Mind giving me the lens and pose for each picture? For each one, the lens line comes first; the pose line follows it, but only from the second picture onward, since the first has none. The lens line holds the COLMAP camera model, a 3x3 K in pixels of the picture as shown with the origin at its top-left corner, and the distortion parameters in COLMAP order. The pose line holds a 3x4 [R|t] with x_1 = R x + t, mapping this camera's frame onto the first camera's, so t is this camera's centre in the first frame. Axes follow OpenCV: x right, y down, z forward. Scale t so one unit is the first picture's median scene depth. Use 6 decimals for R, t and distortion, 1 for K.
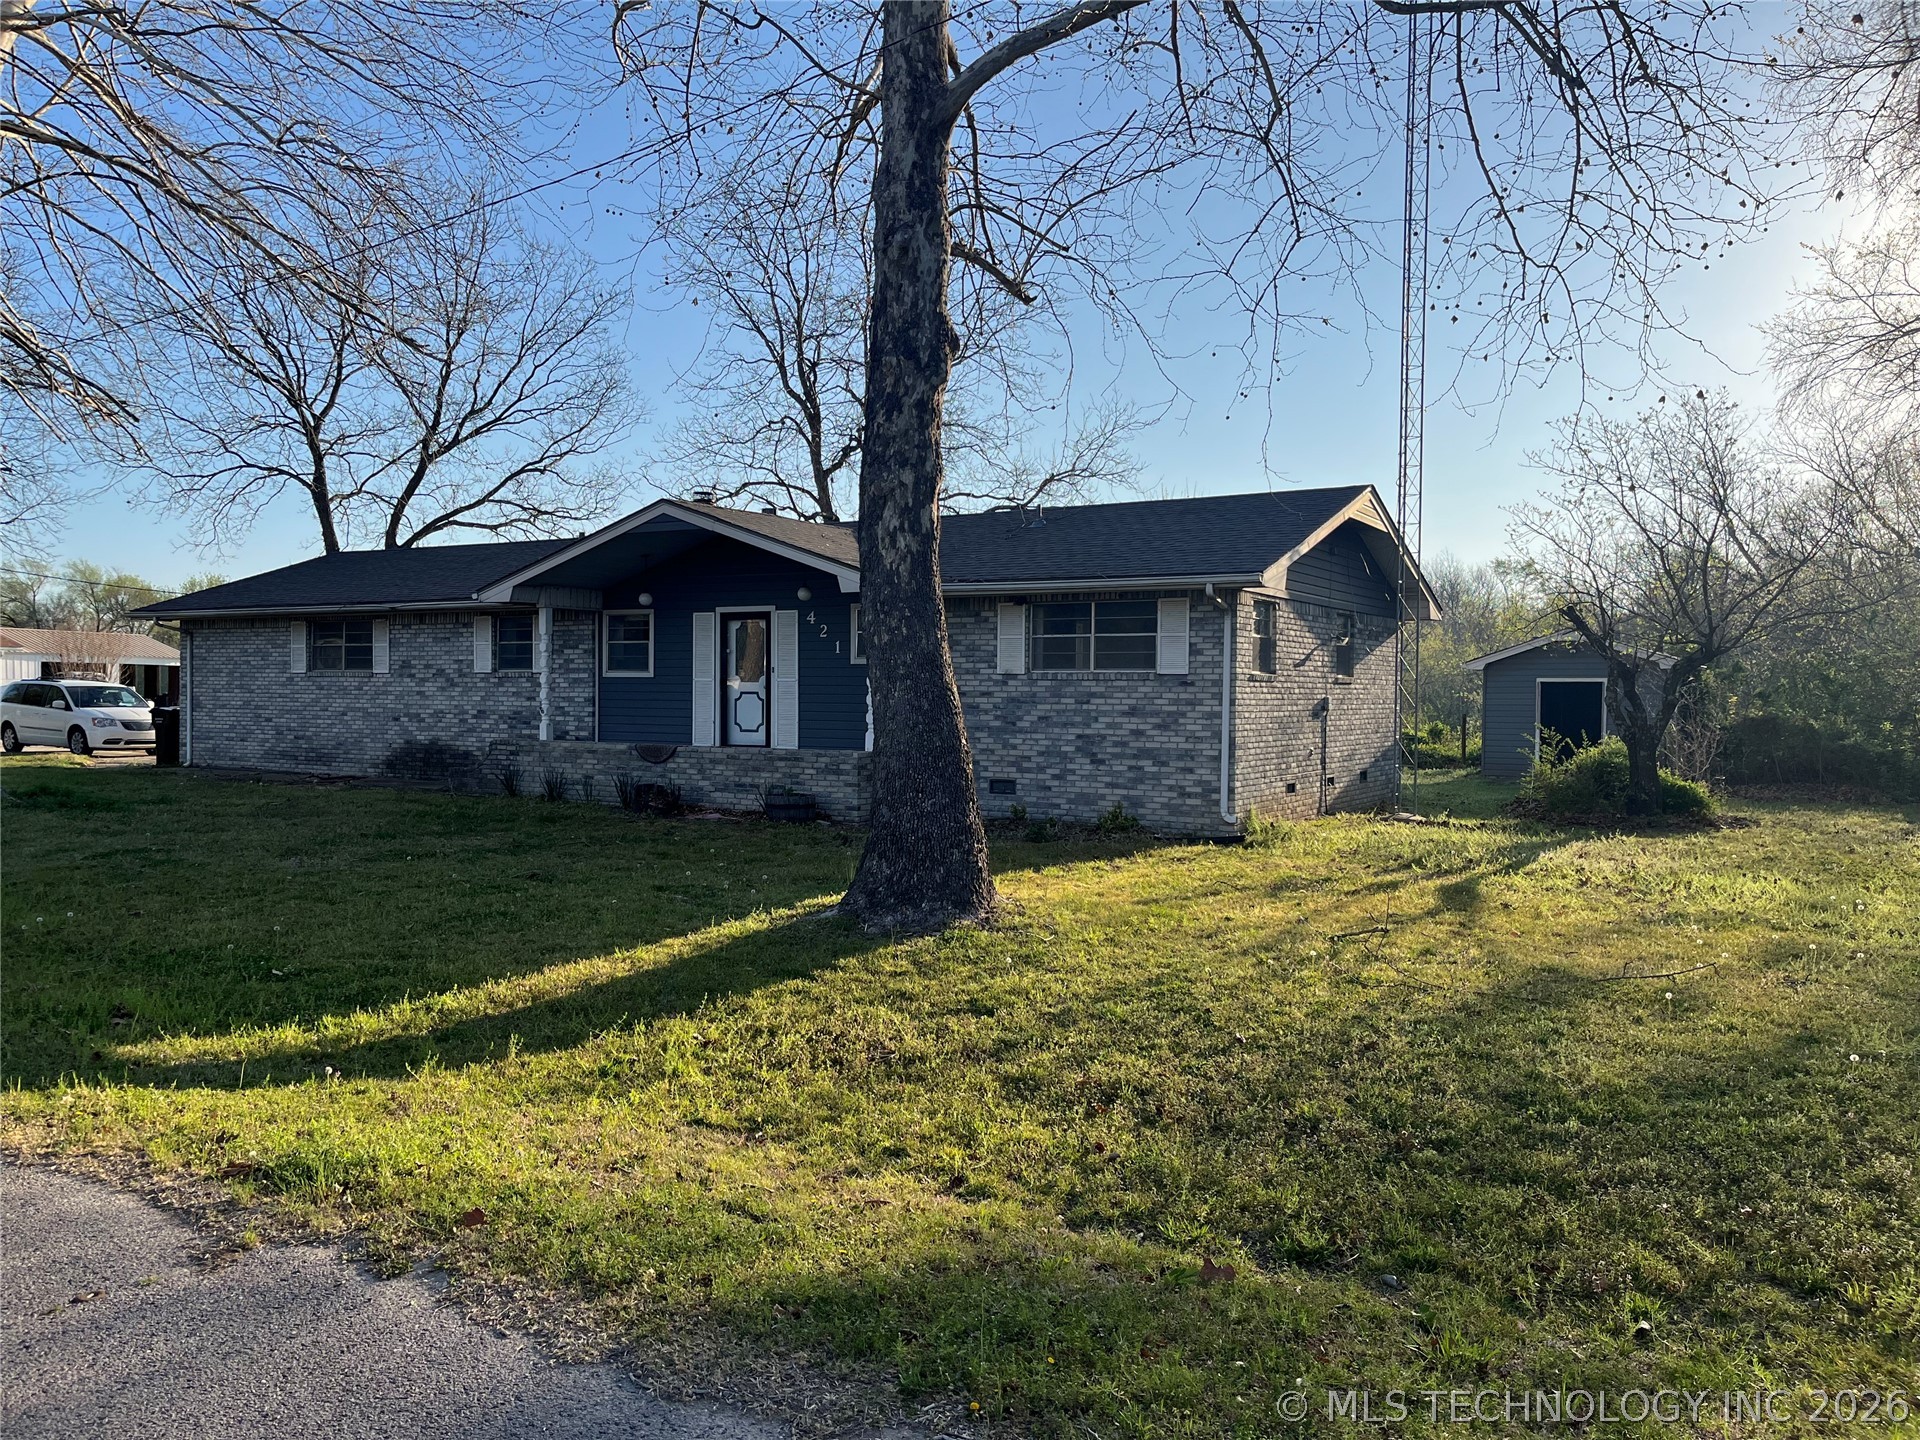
lens RADIAL K [[1467.2, 0, 952.4], [0, 1467.2, 728.8], [0, 0, 1]] dist [0.044507, -0.038273]
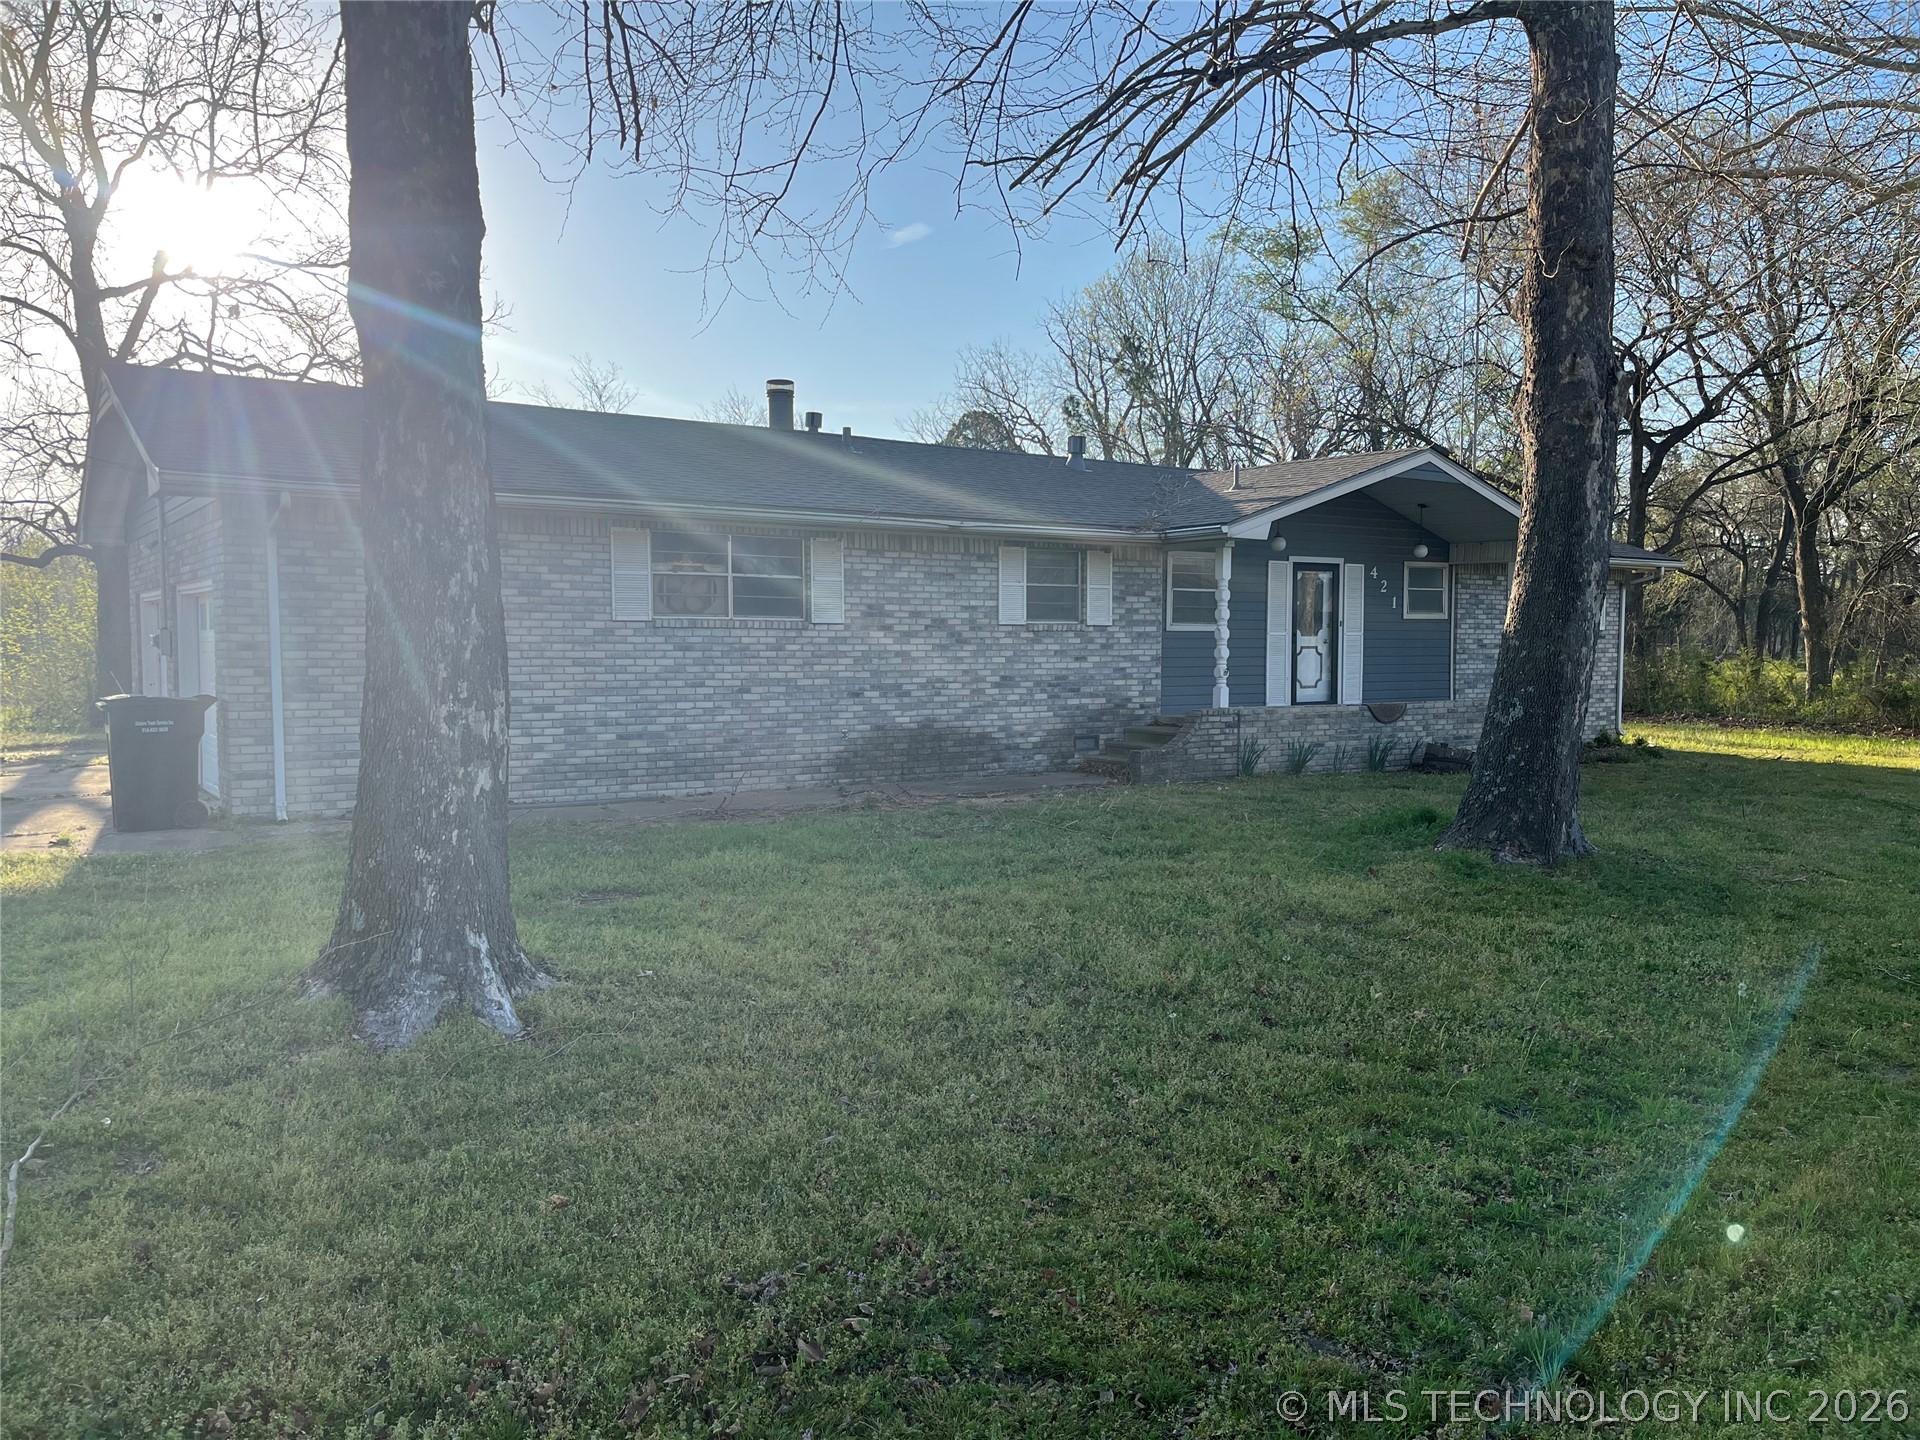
lens RADIAL K [[1467.2, 0, 963.8], [0, 1467.2, 727.3], [0, 0, 1]] dist [0.044507, -0.038273]
pose [[0.411189, -0.062661, 0.909394, -1.153857], [0.023153, 0.998031, 0.058300, -0.034930], [-0.911256, -0.002917, 0.411830, 0.841230]]
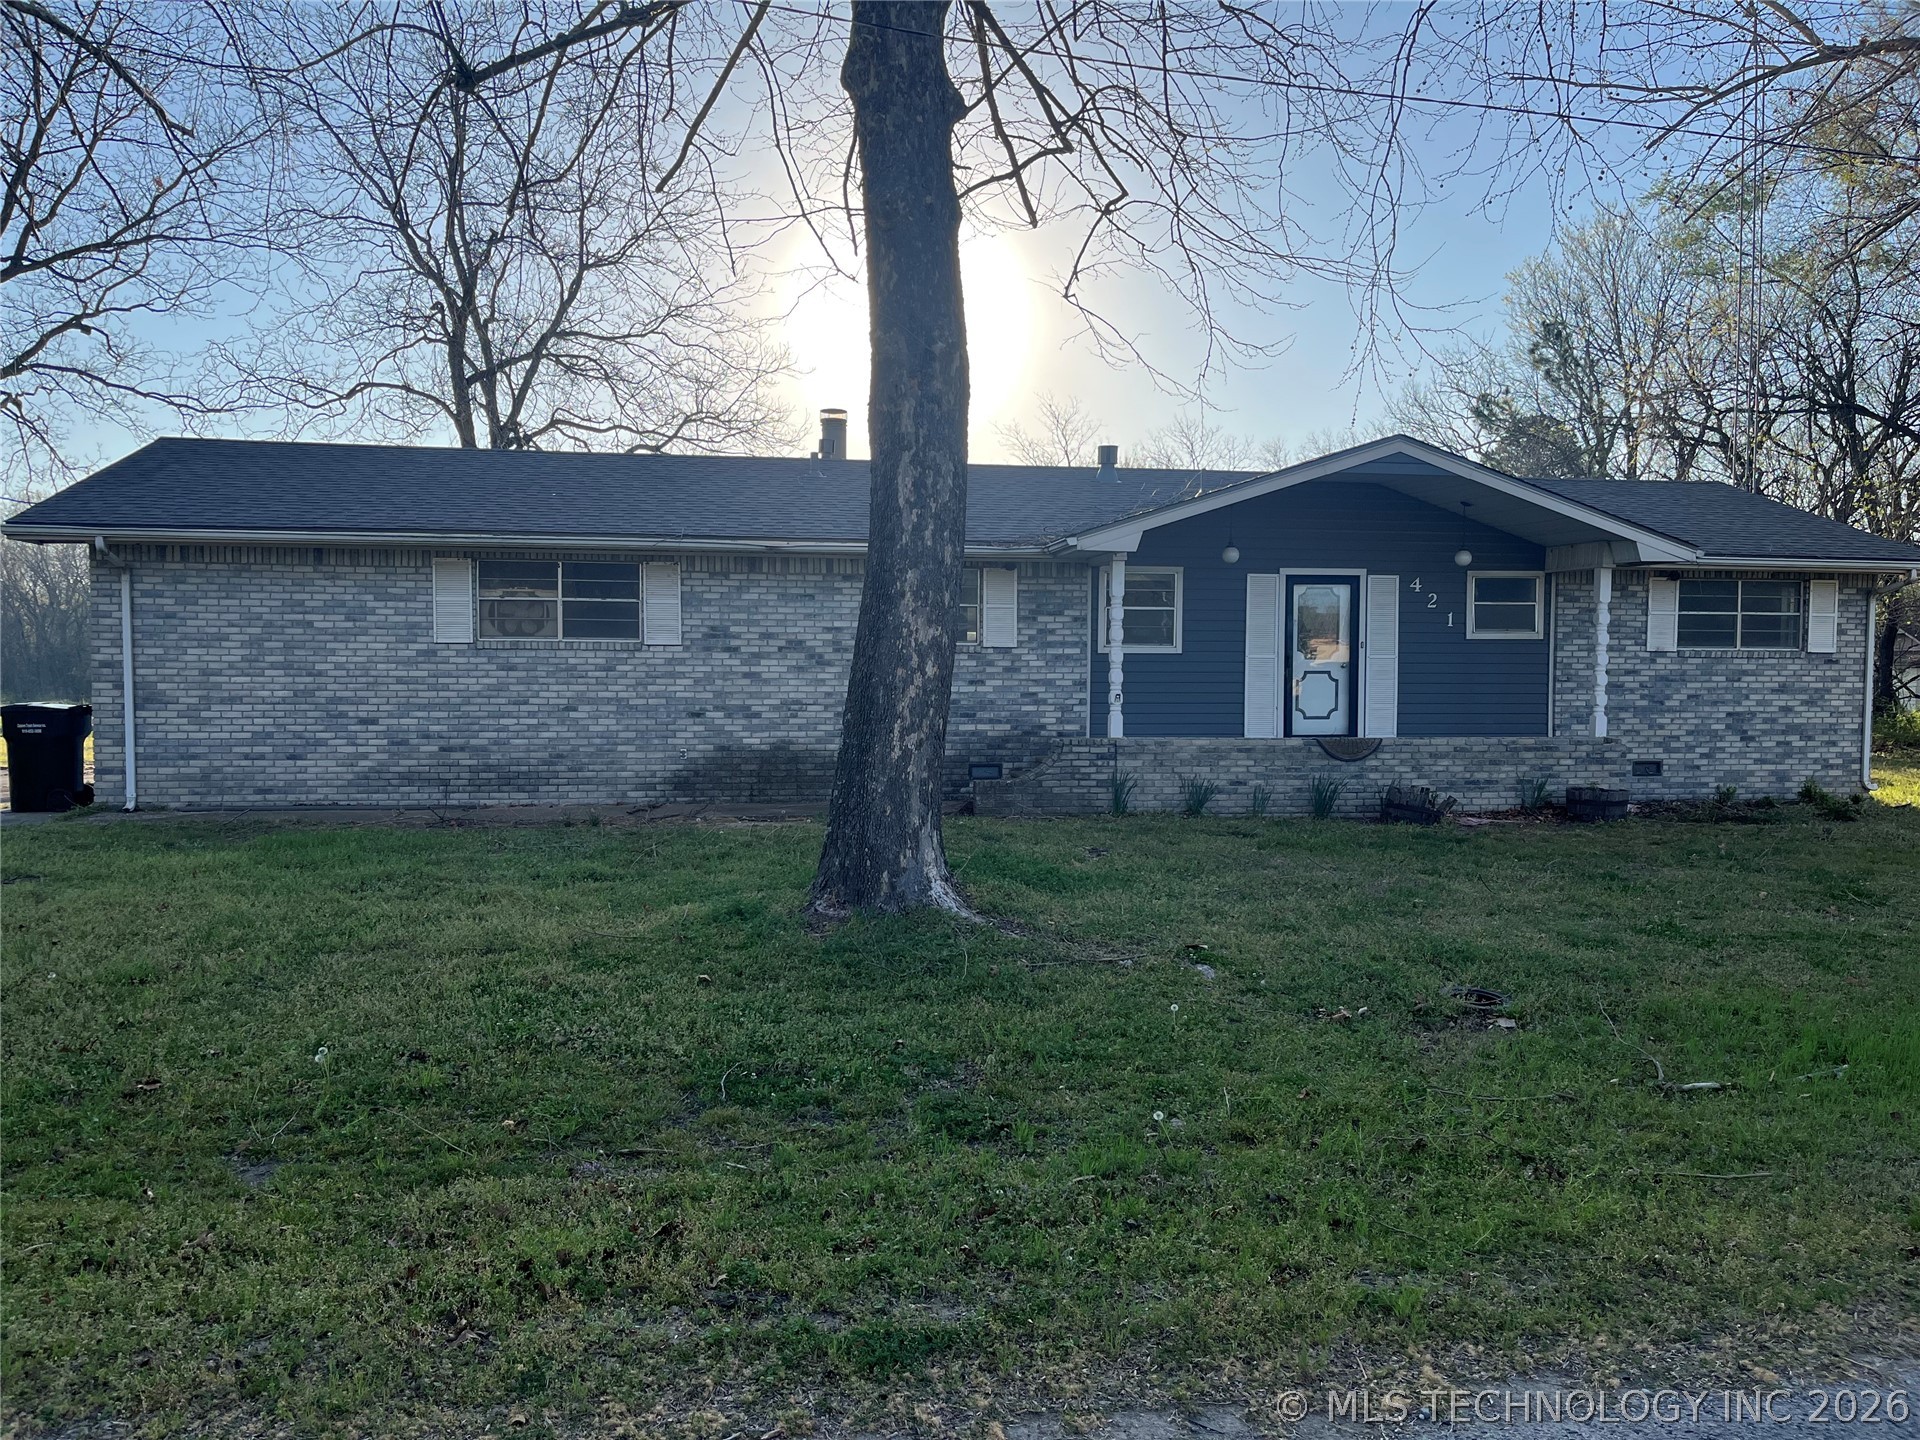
lens RADIAL K [[1467.2, 0, 954.7], [0, 1467.2, 726.5], [0, 0, 1]] dist [0.044507, -0.038273]
pose [[0.760167, -0.032023, 0.648938, -0.873481], [0.017430, 0.999430, 0.028900, -0.022270], [-0.649494, -0.010658, 0.760292, 0.516469]]
